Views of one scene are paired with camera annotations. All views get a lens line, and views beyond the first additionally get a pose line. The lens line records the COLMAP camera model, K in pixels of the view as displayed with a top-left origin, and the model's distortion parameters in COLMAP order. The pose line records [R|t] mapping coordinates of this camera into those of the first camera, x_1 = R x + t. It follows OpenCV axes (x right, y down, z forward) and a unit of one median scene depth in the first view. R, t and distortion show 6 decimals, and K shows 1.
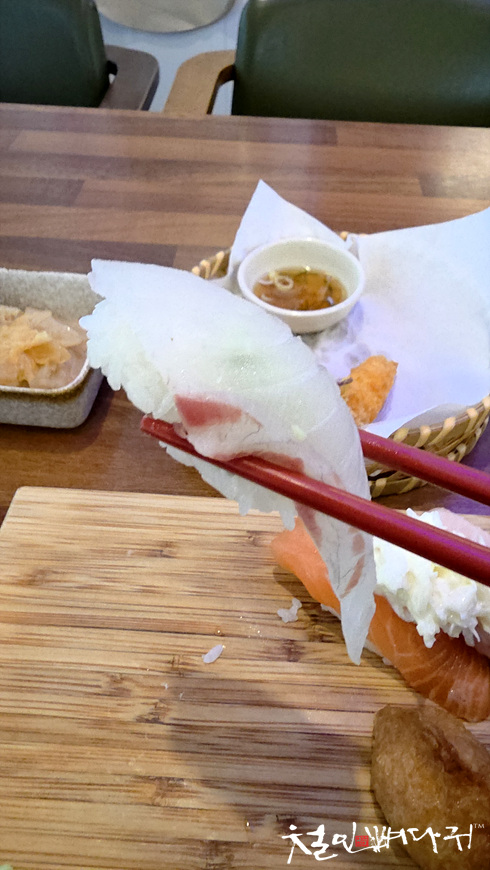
lens RADIAL K [[574.0, 0, 259.3], [0, 574.0, 372.5], [0, 0, 1]] dist [0.005213, -0.006110]
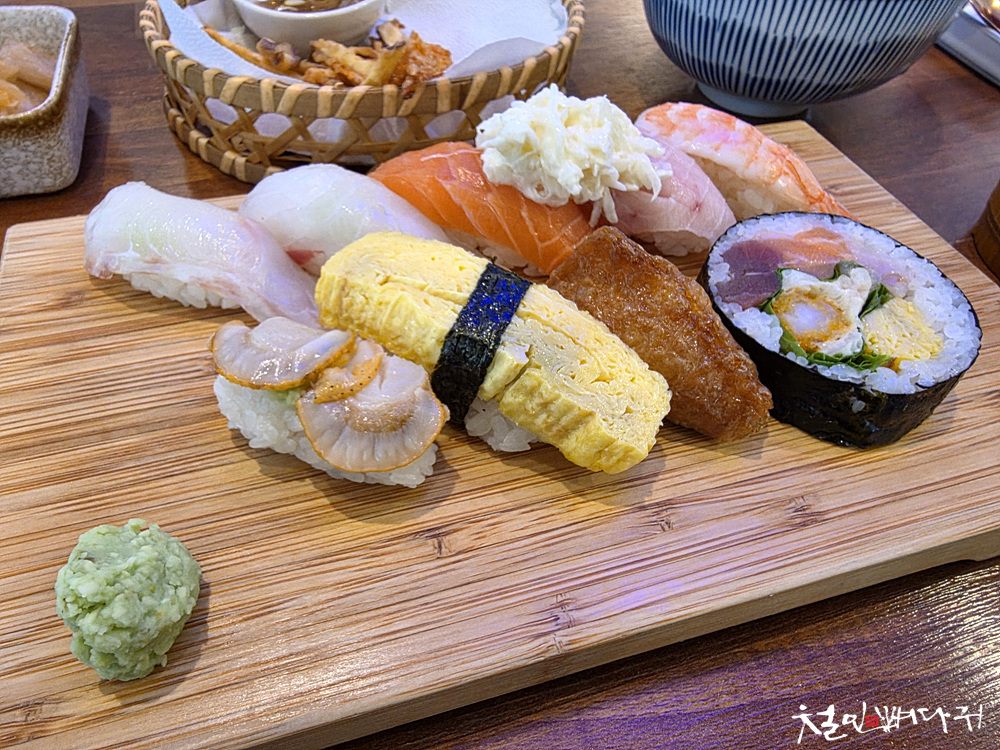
lens RADIAL K [[667.0, 0, 430.7], [0, 667.0, 393.5], [0, 0, 1]] dist [0.000325, -0.000571]
pose [[0.947322, -0.251771, 0.197970, -0.136181], [0.227643, 0.964090, 0.136781, 0.425538], [-0.225299, -0.084509, 0.970618, 0.038734]]
